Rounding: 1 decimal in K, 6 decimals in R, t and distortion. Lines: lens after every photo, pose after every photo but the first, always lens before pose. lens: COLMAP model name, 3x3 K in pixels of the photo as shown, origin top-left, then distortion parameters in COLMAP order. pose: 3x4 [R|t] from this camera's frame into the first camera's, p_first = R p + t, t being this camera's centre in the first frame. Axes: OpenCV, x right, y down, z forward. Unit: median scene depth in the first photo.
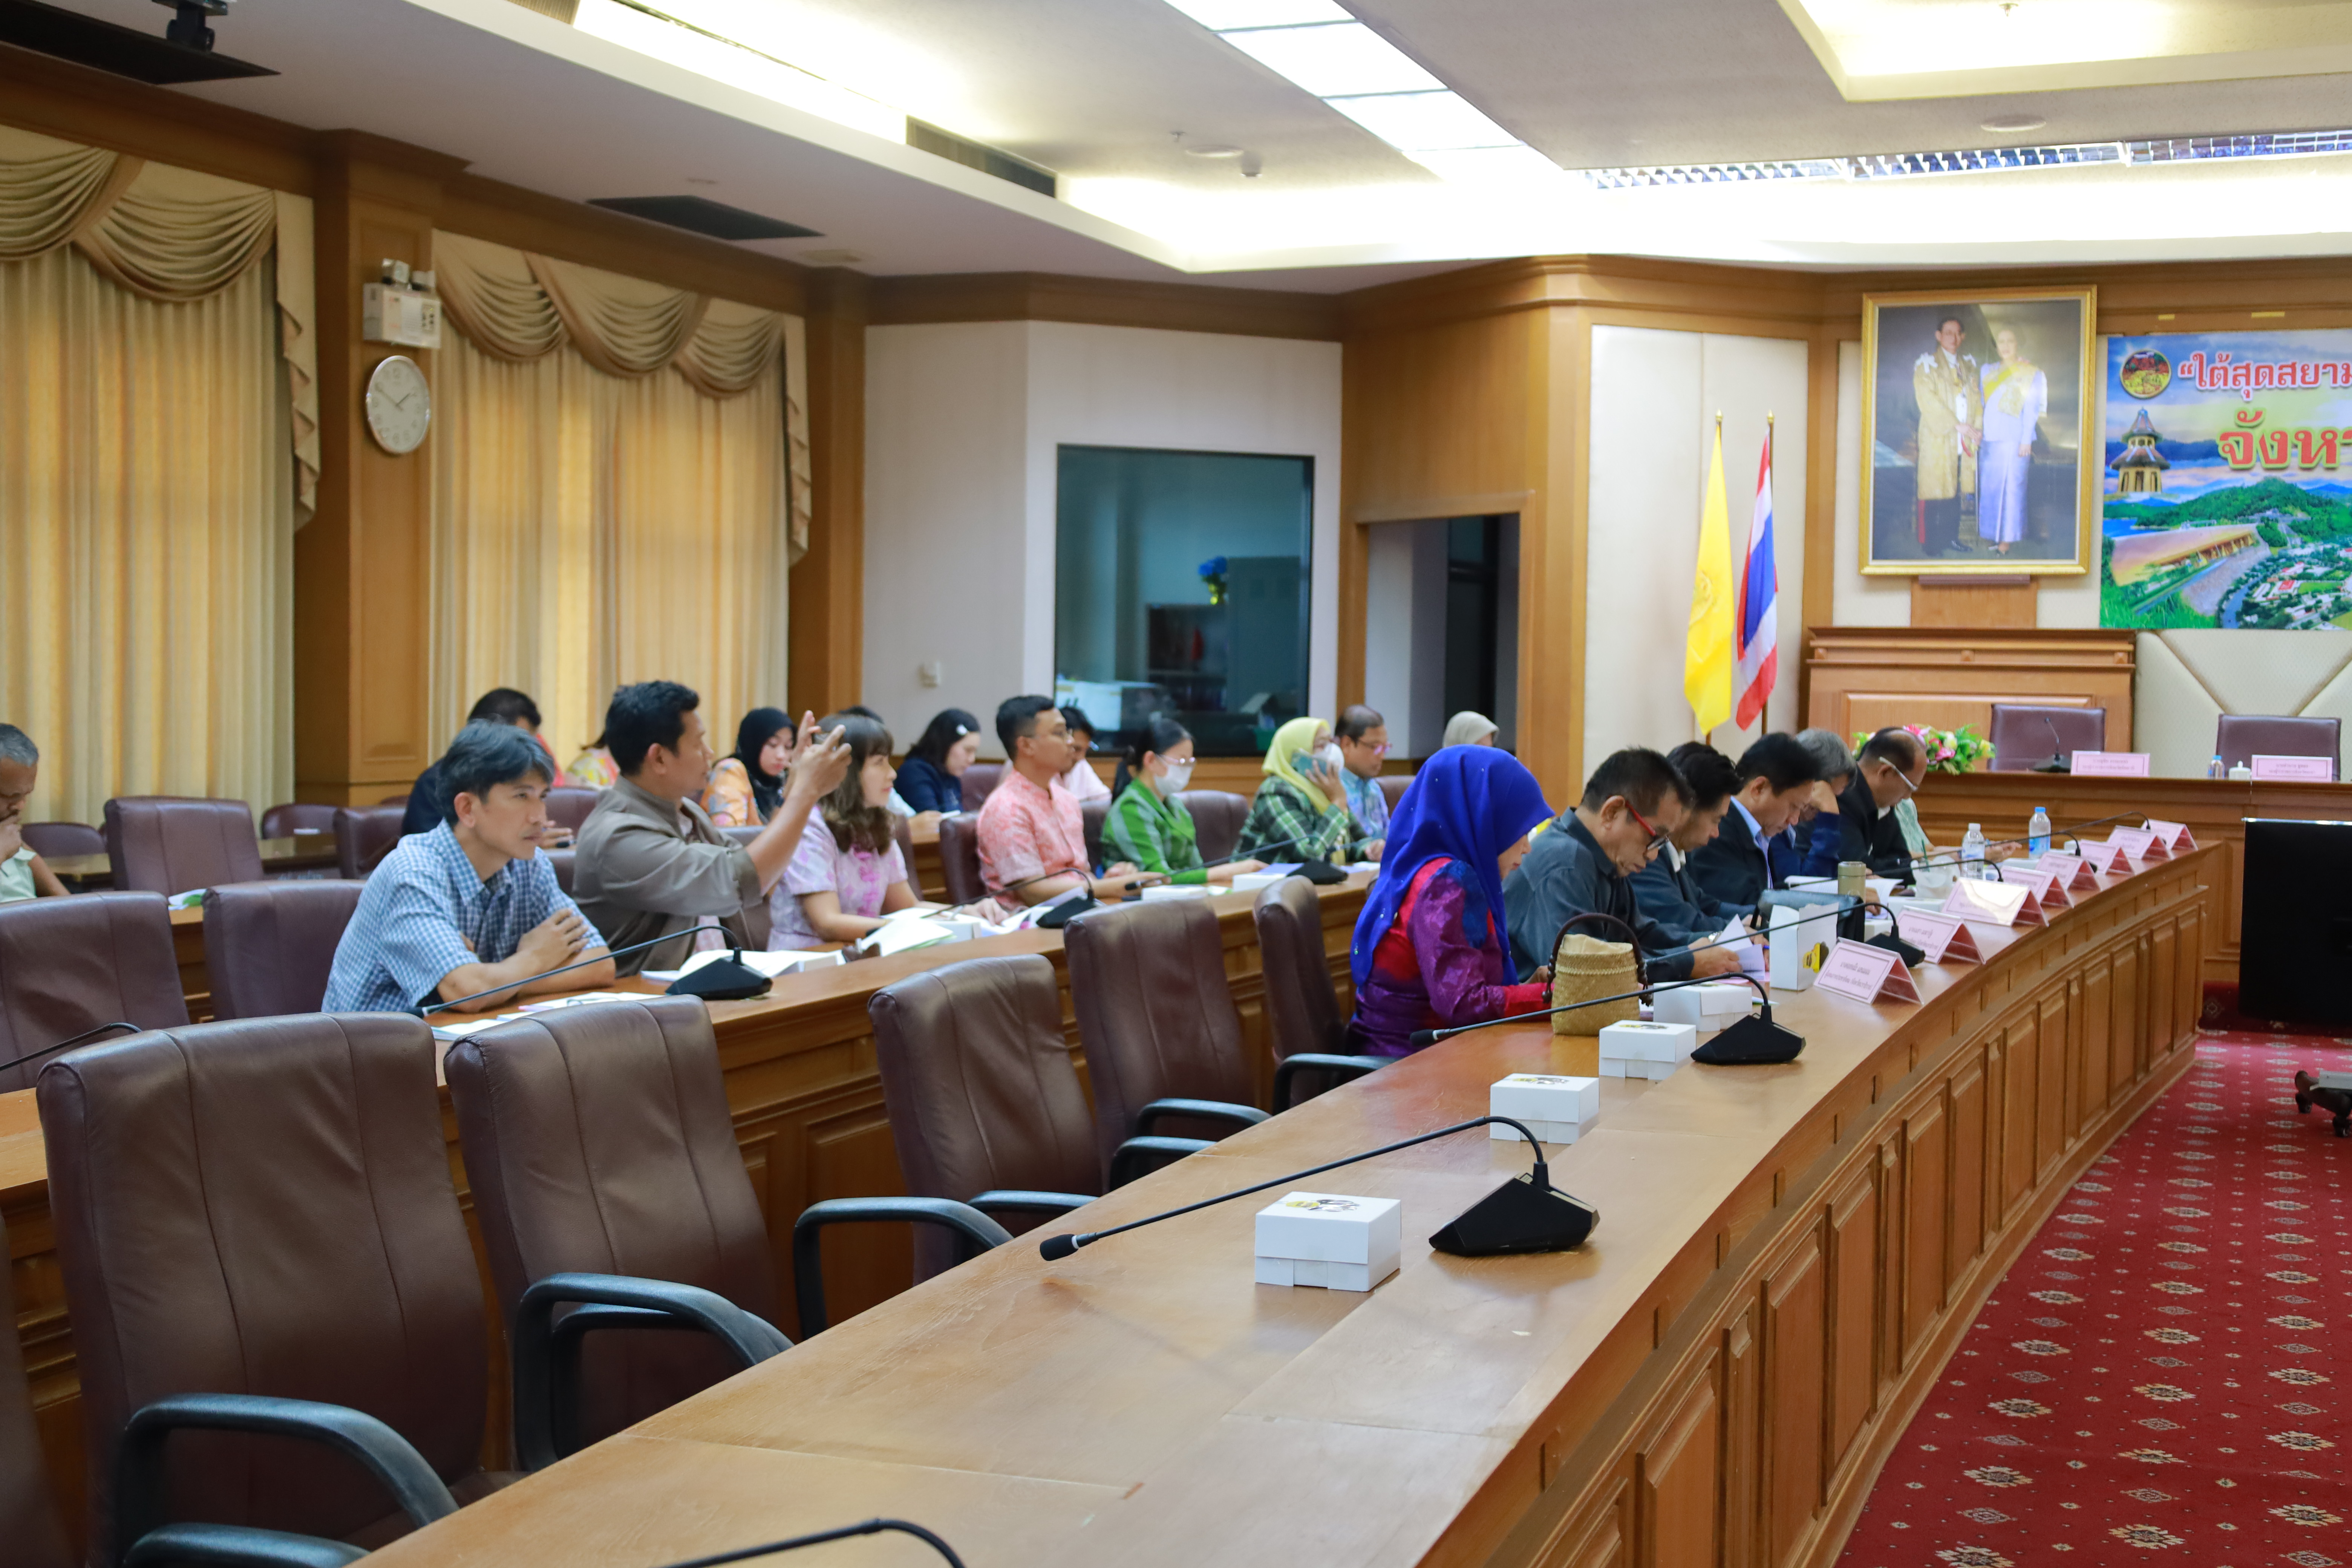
lens RADIAL K [[2839.9, 0, 1178.7], [0, 2839.9, 810.0], [0, 0, 1]] dist [-0.012087, 0.048621]
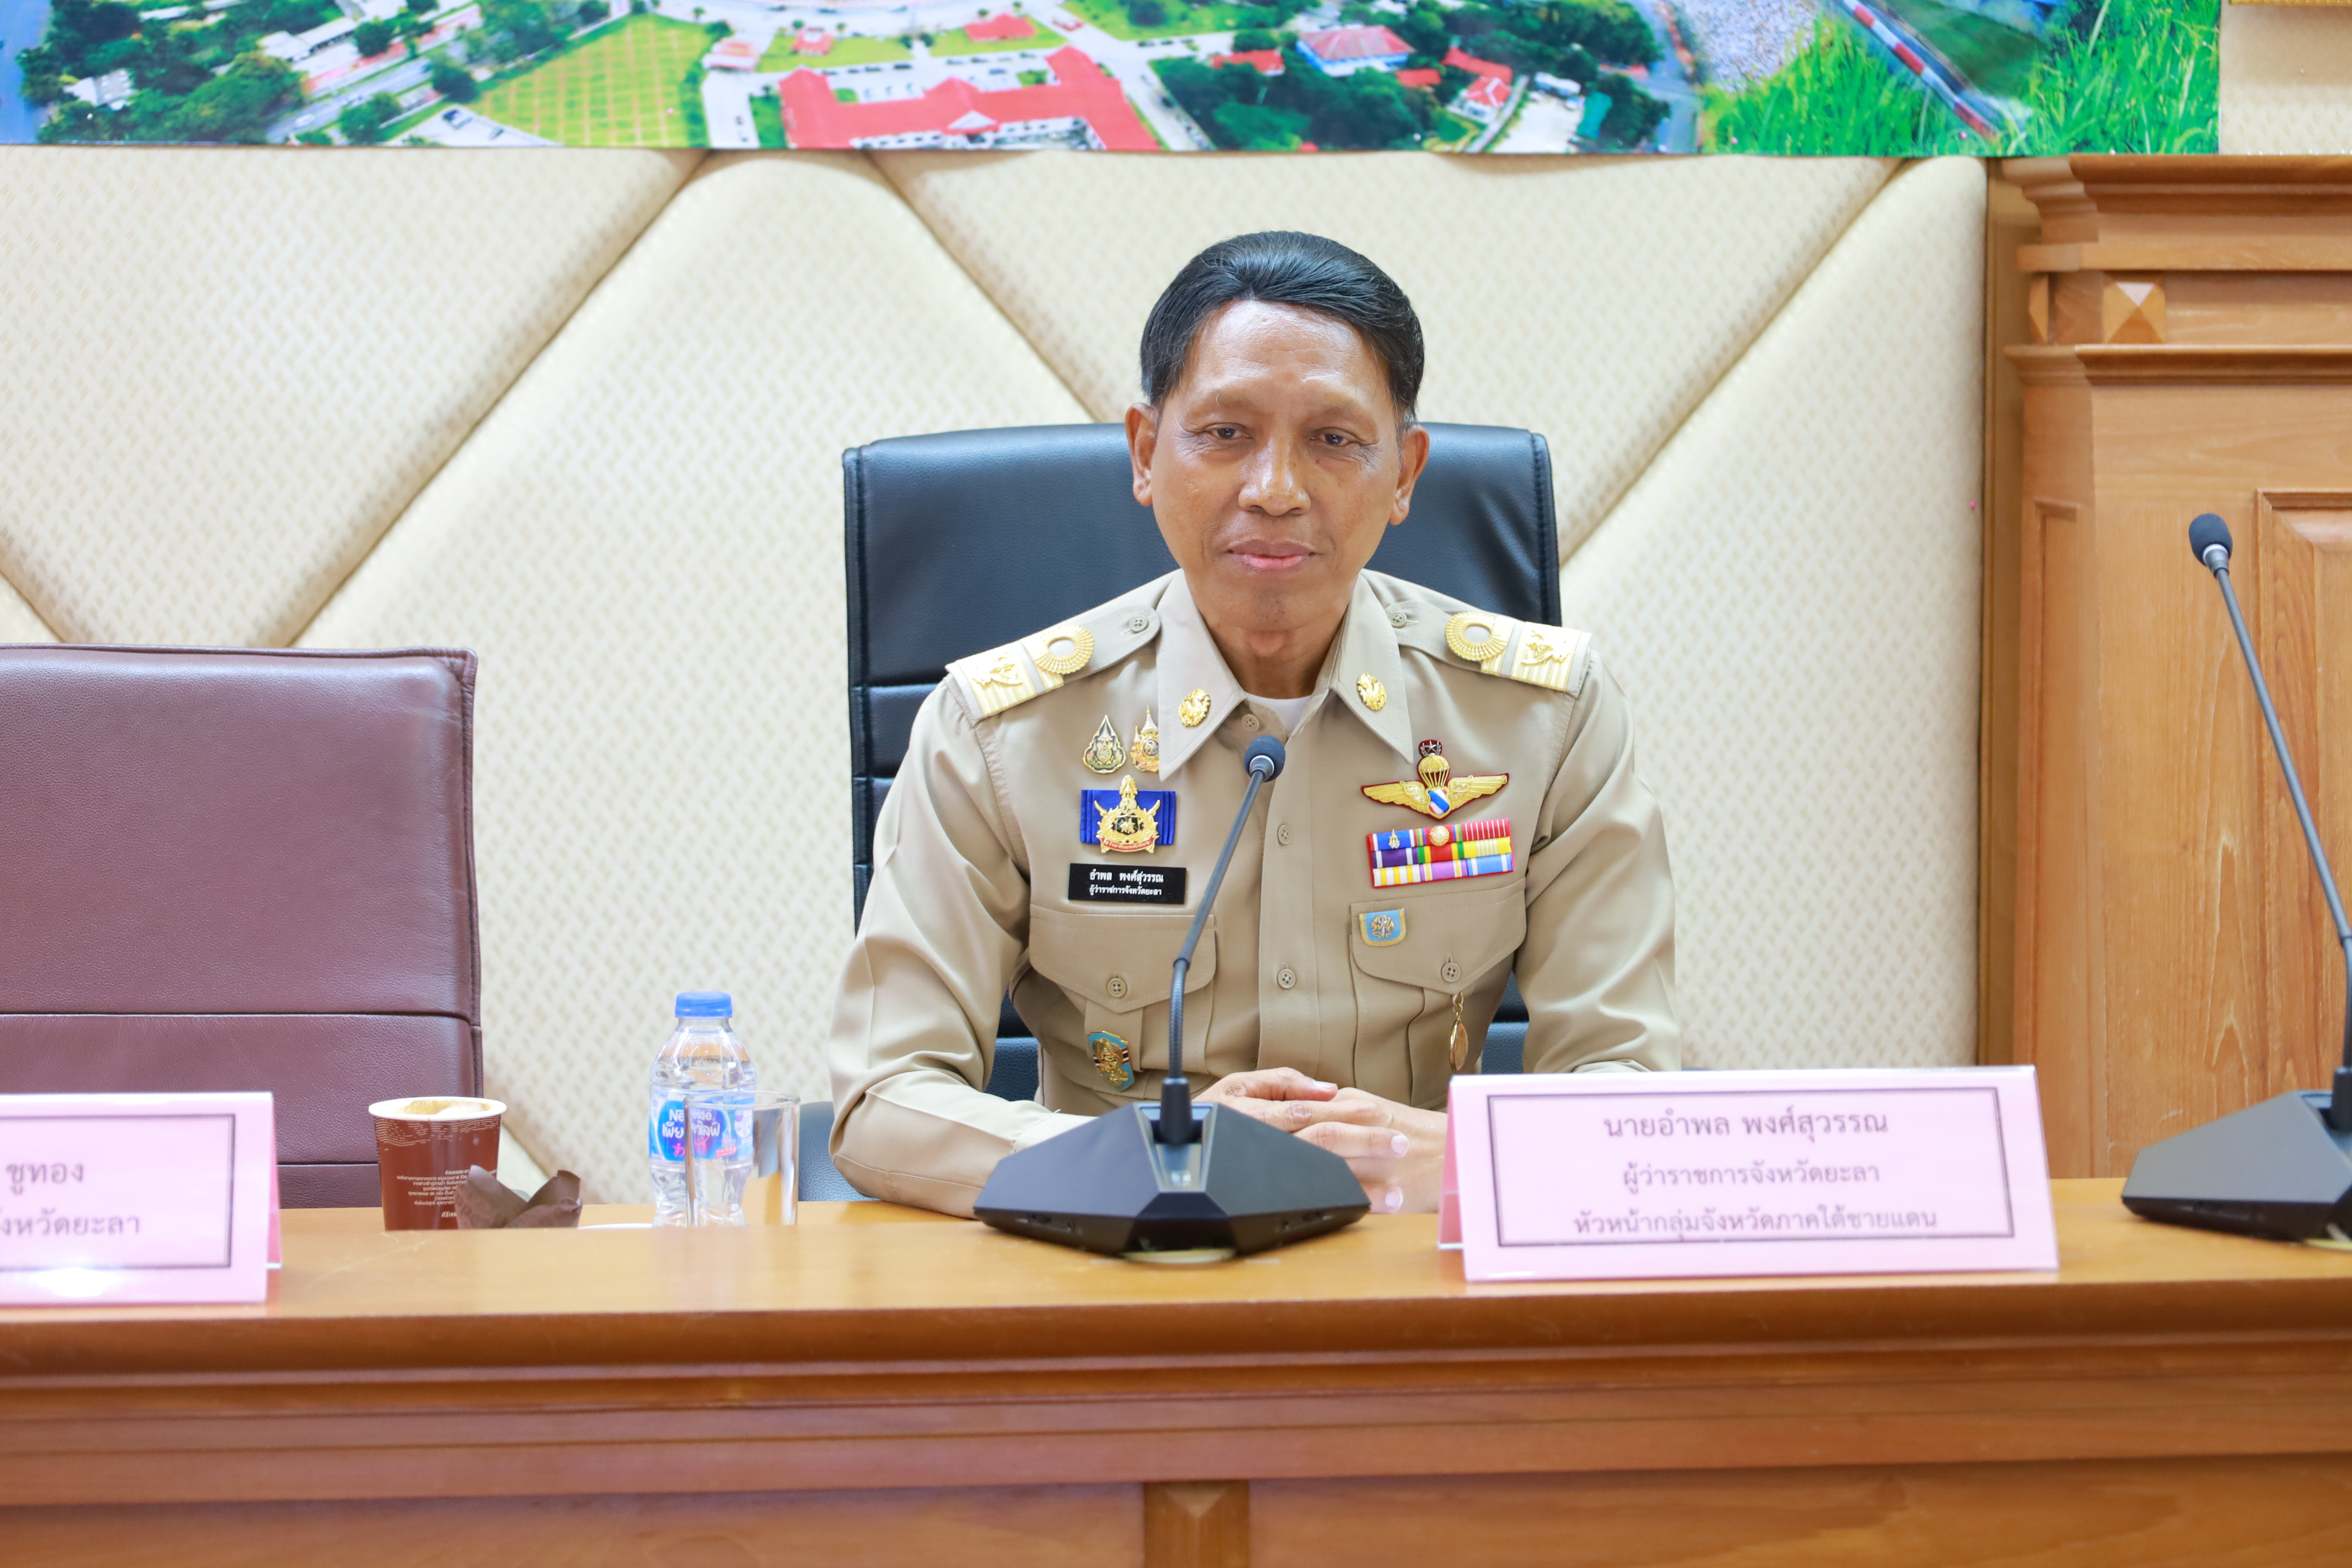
lens RADIAL K [[5351.3, 0, 1176.0], [0, 5351.3, 784.0], [0, 0, 1]] dist [0.069272, -0.381924]
pose [[0.893564, -0.053455, 0.445742, 0.275665], [0.038377, 0.998347, 0.042792, -0.032580], [-0.447293, -0.021132, 0.894138, 0.633135]]
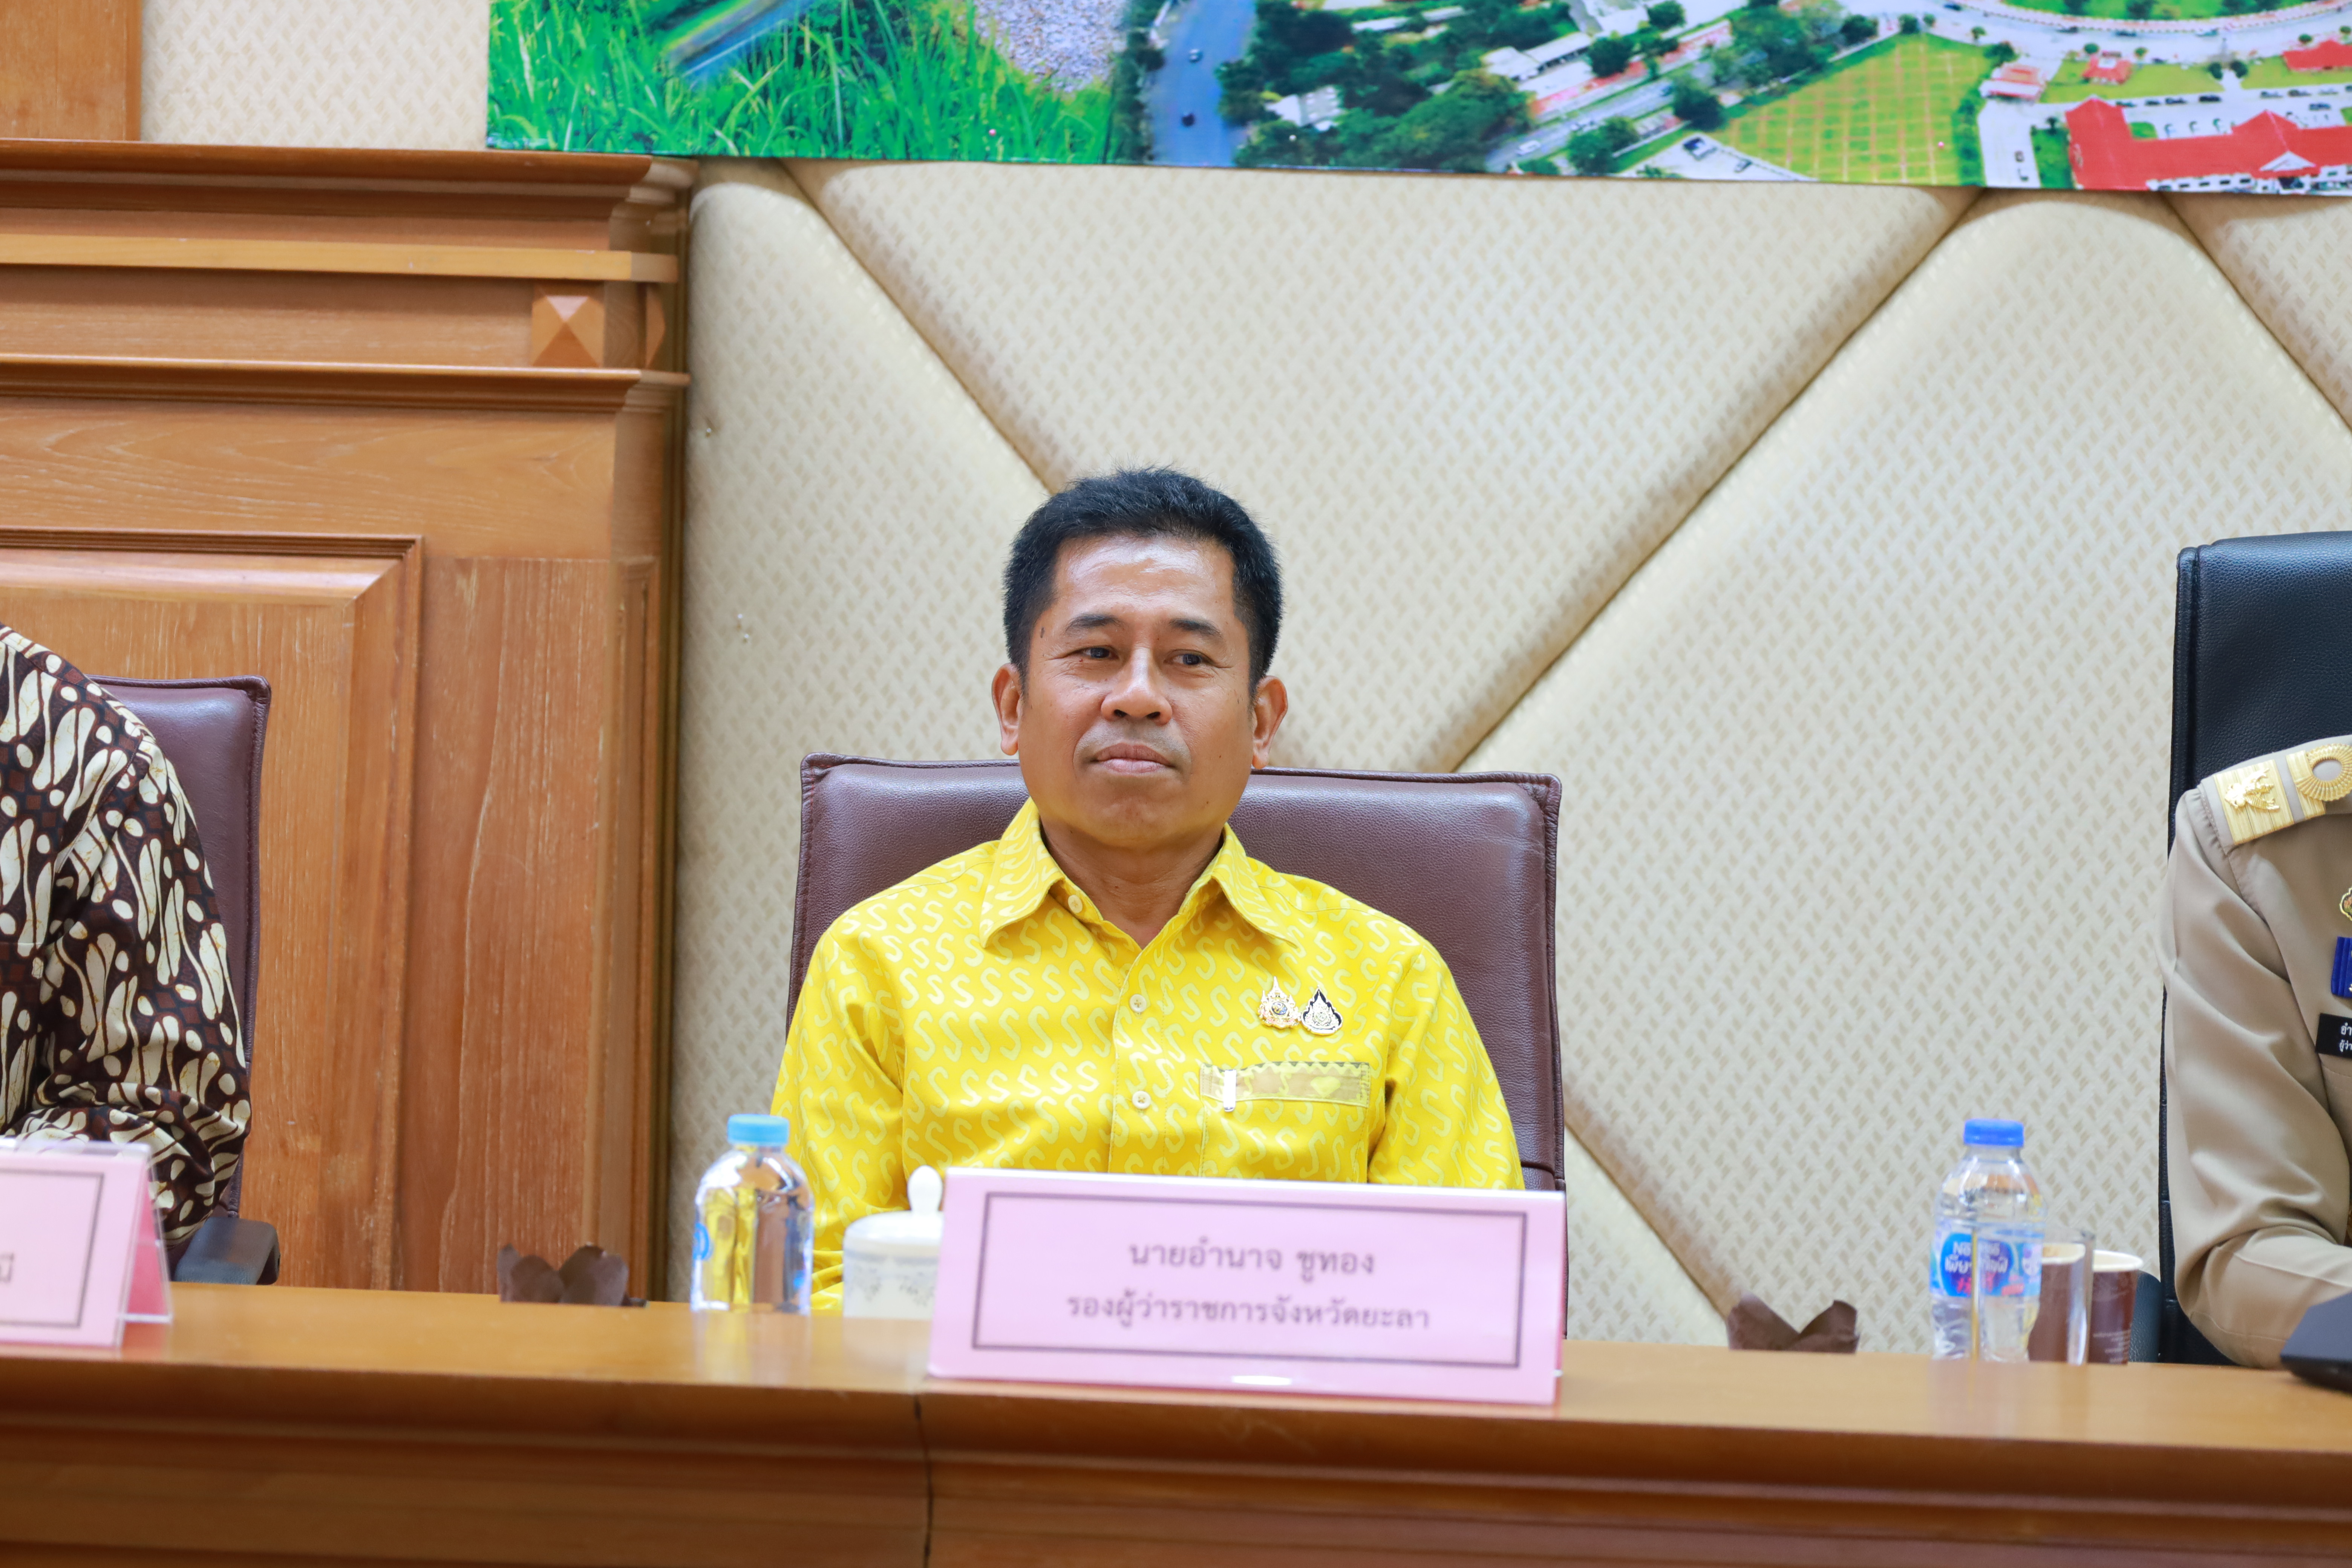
lens RADIAL K [[6872.1, 0, 1233.2], [0, 6872.1, 793.7], [0, 0, 1]] dist [0.024702, -0.421289]
pose [[0.959852, -0.008352, 0.280382, 0.253570], [0.003172, 0.999816, 0.018920, -0.033150], [-0.280488, -0.017271, 0.959702, 0.592135]]
